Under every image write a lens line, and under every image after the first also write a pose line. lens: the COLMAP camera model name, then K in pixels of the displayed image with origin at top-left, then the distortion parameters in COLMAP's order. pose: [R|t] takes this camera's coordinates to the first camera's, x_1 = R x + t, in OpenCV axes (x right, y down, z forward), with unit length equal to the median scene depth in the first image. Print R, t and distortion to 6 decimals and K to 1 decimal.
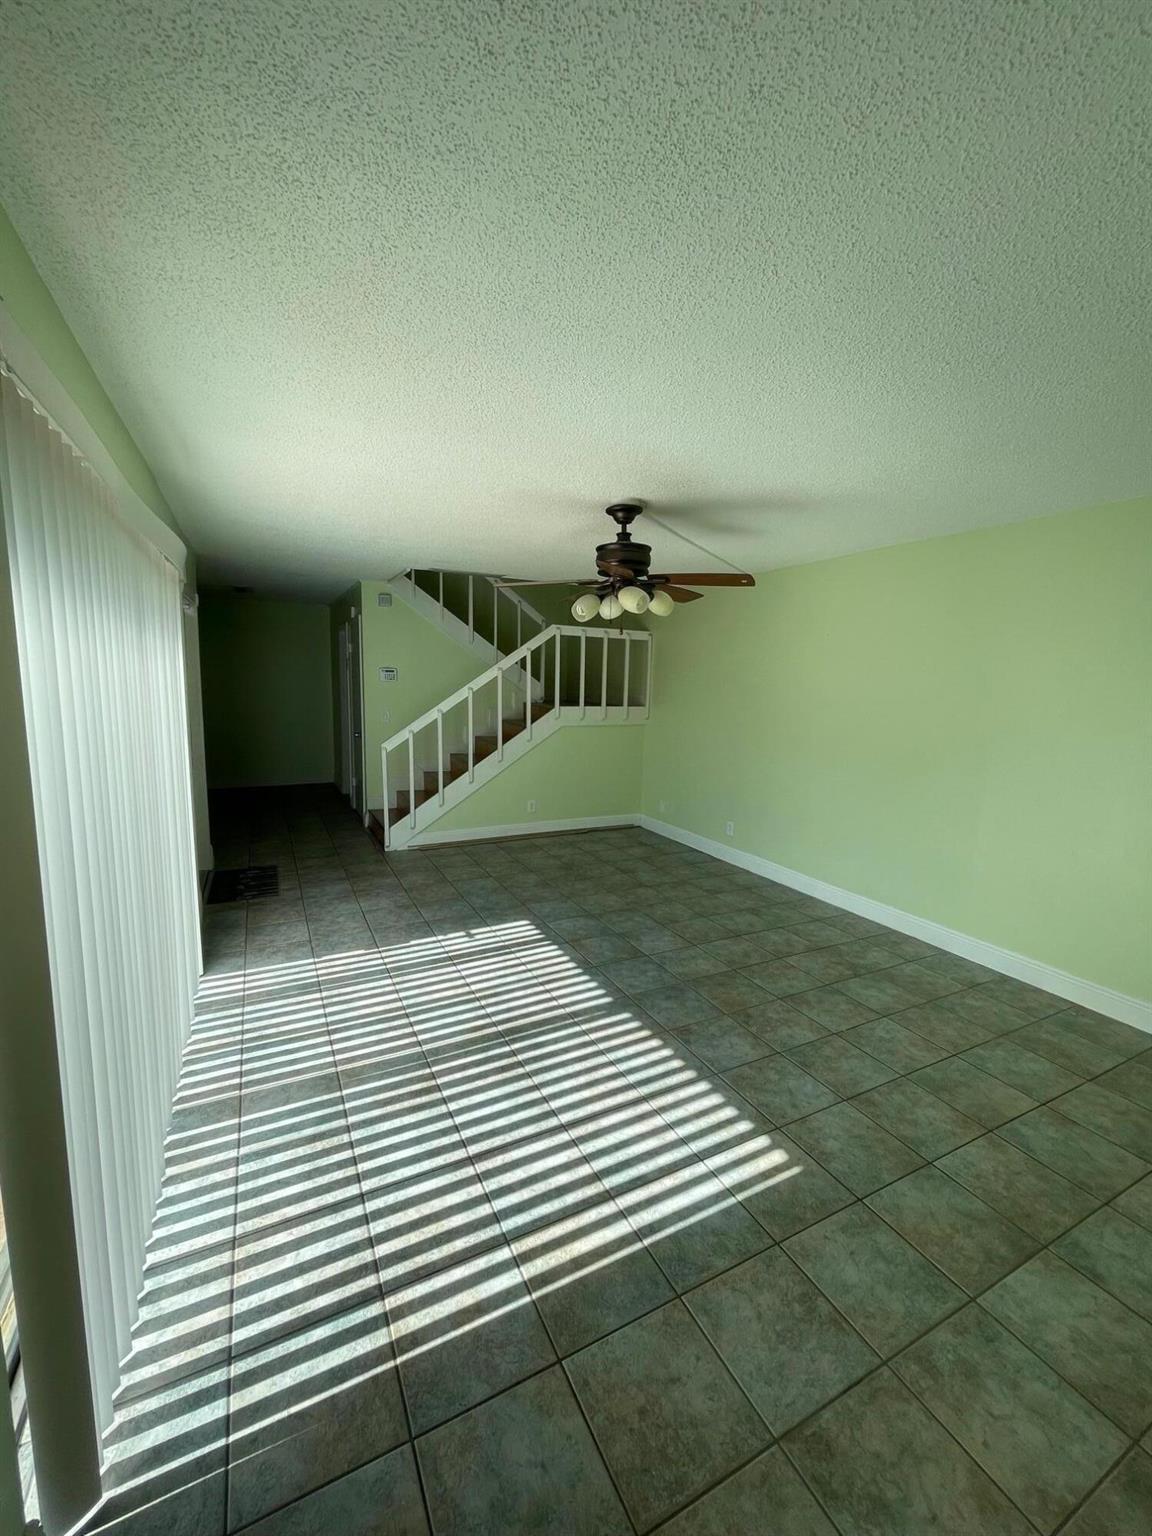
lens RADIAL K [[625.8, 0, 577.4], [0, 625.8, 760.3], [0, 0, 1]] dist [-0.001797, -0.000087]
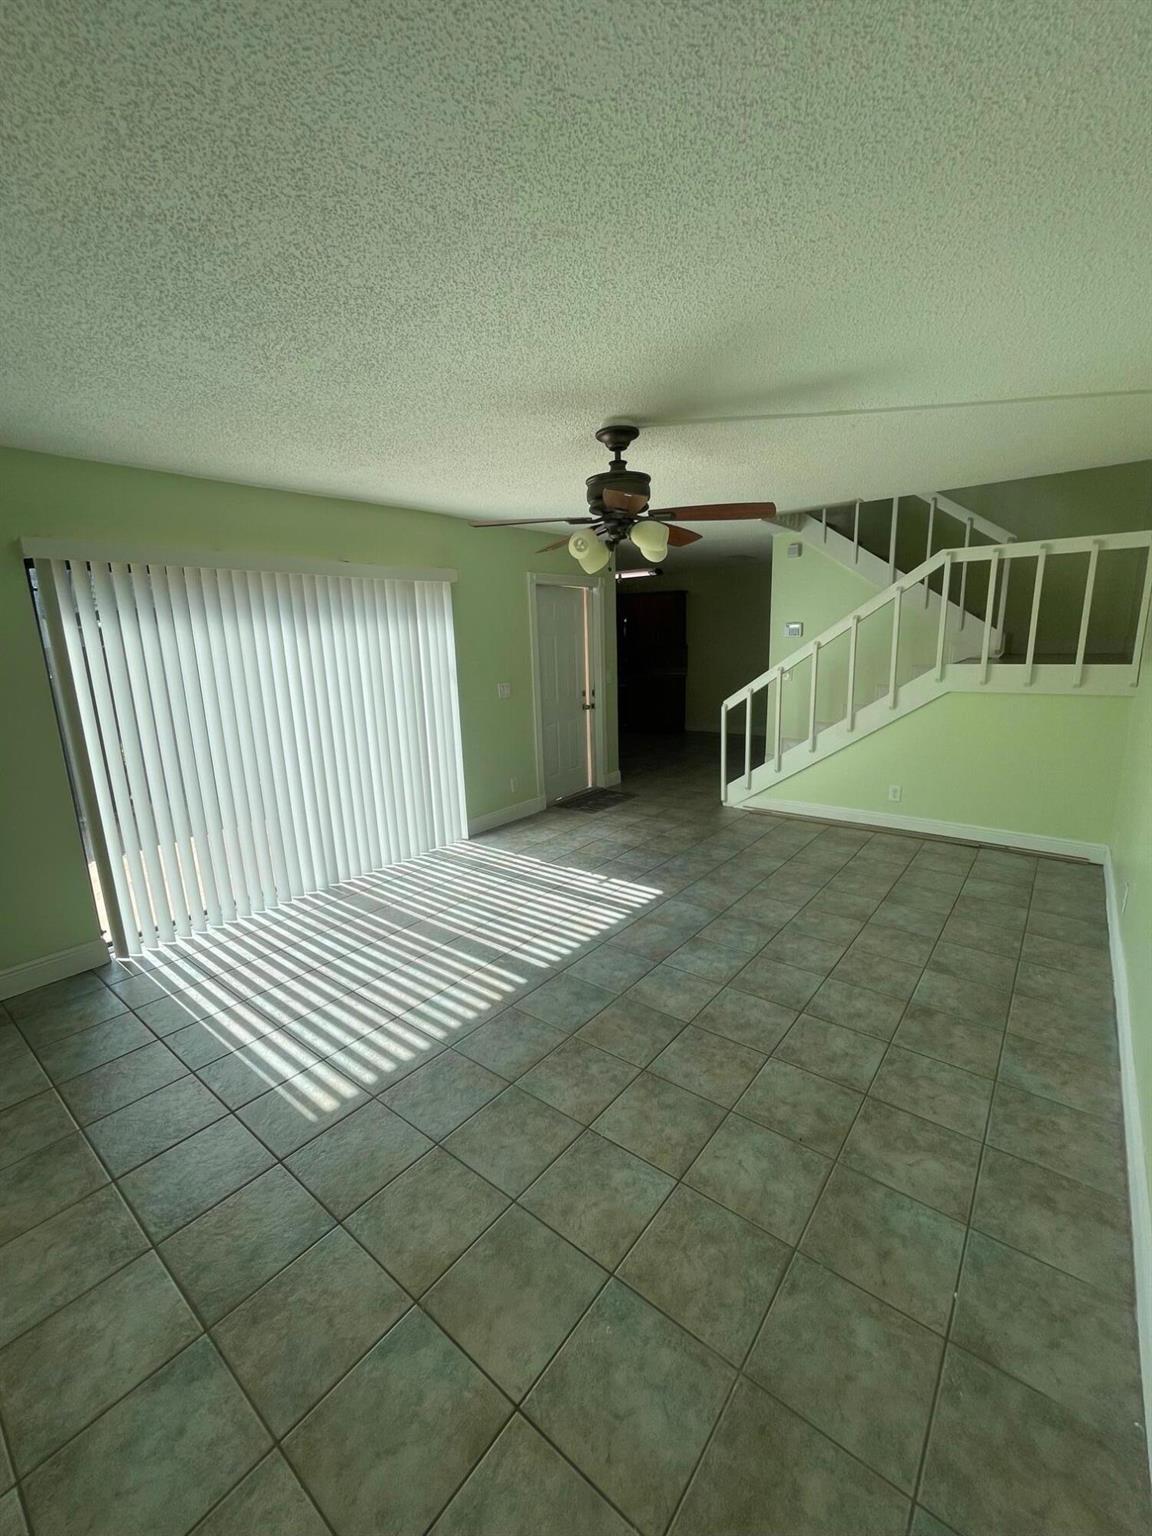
lens RADIAL K [[625.8, 0, 585.9], [0, 625.8, 775.5], [0, 0, 1]] dist [-0.001797, -0.000087]
pose [[0.412274, 0.166086, -0.895793, 0.809598], [-0.078777, 0.986059, 0.146566, -0.057413], [0.907648, 0.010142, 0.419610, 0.564802]]
